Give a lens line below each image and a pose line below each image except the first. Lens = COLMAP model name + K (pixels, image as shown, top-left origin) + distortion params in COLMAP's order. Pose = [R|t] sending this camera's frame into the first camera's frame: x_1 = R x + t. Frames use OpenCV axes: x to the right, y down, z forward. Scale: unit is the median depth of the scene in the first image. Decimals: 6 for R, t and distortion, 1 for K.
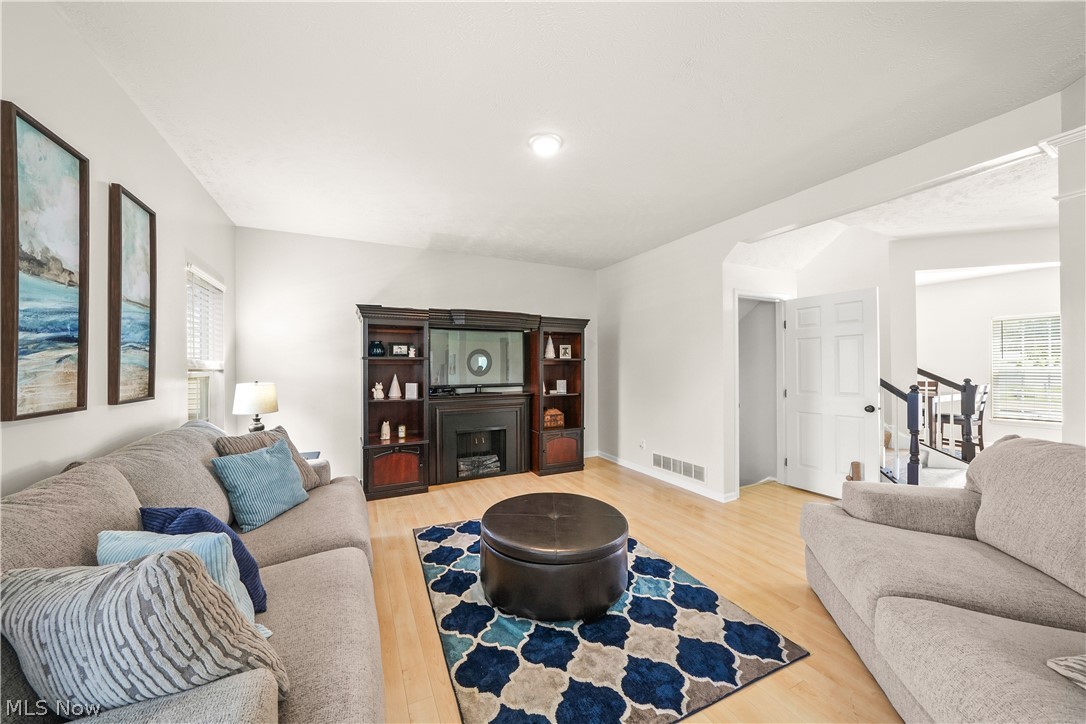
lens RADIAL K [[378.4, 0, 538.0], [0, 378.4, 363.6], [0, 0, 1]] dist [-0.009216, -0.000128]
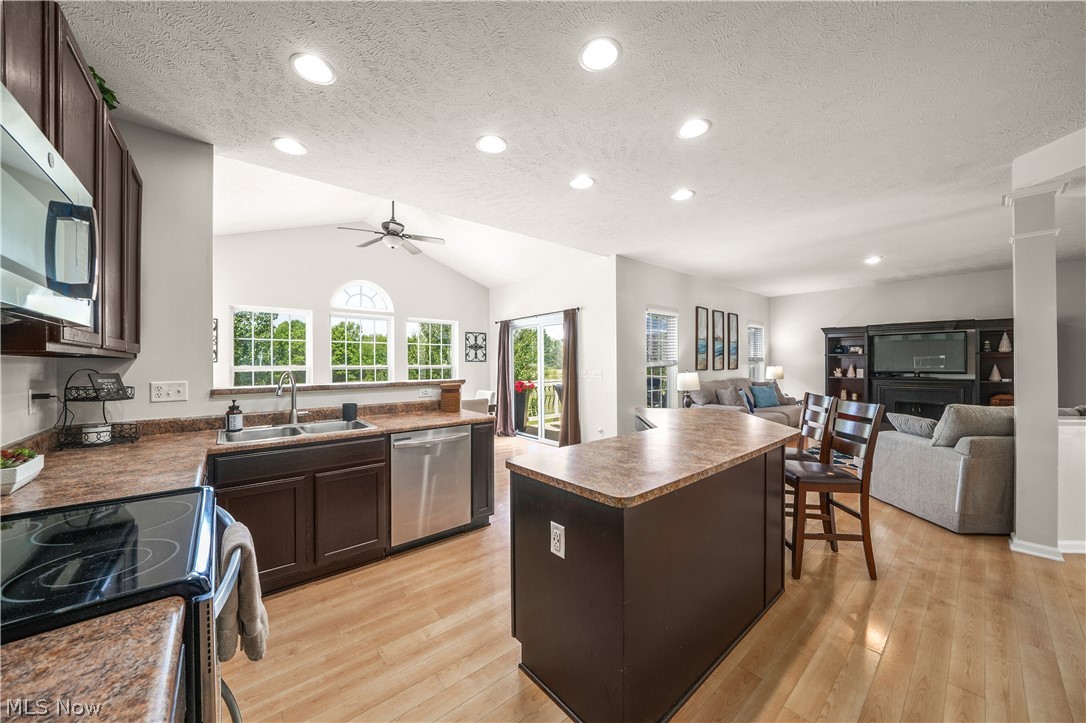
lens RADIAL K [[378.4, 0, 537.2], [0, 378.4, 362.5], [0, 0, 1]] dist [-0.009216, -0.000128]
pose [[0.242620, 0.007660, -0.970091, 0.971553], [0.012022, 0.999868, 0.010902, -0.012872], [0.970047, -0.014308, 0.242496, -0.837659]]
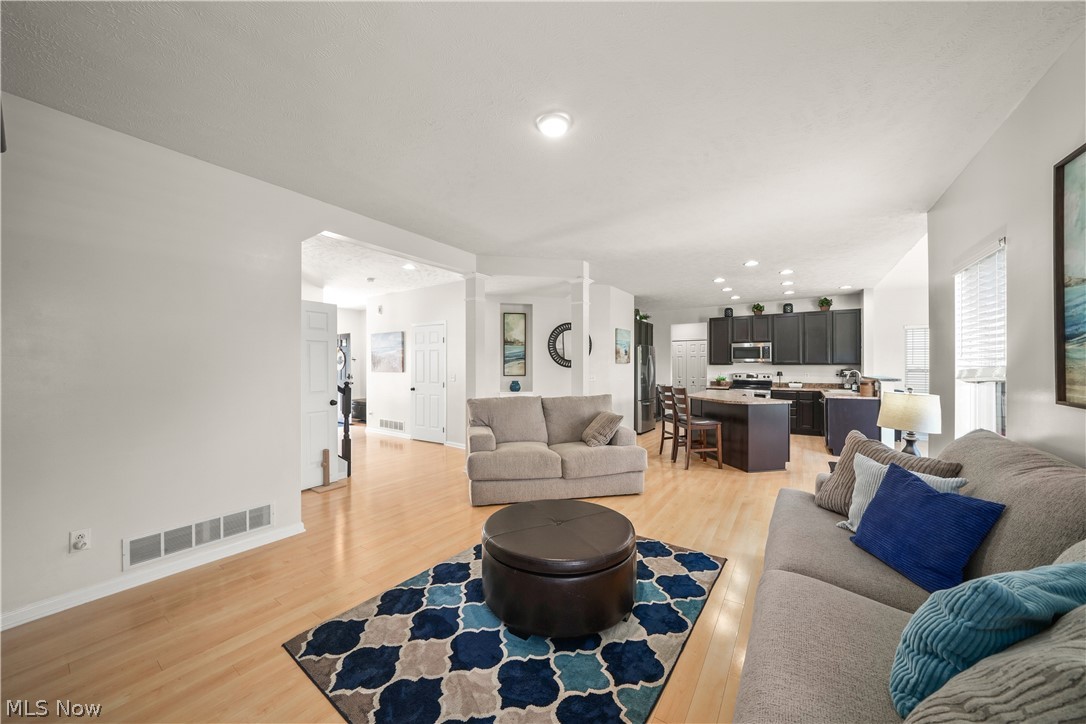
lens RADIAL K [[378.4, 0, 541.0], [0, 378.4, 363.4], [0, 0, 1]] dist [-0.009216, -0.000128]
pose [[-0.495814, 0.013579, 0.868322, -1.008405], [-0.003272, 0.999841, -0.017504, 0.025402], [-0.868422, -0.011519, -0.495691, 1.982591]]
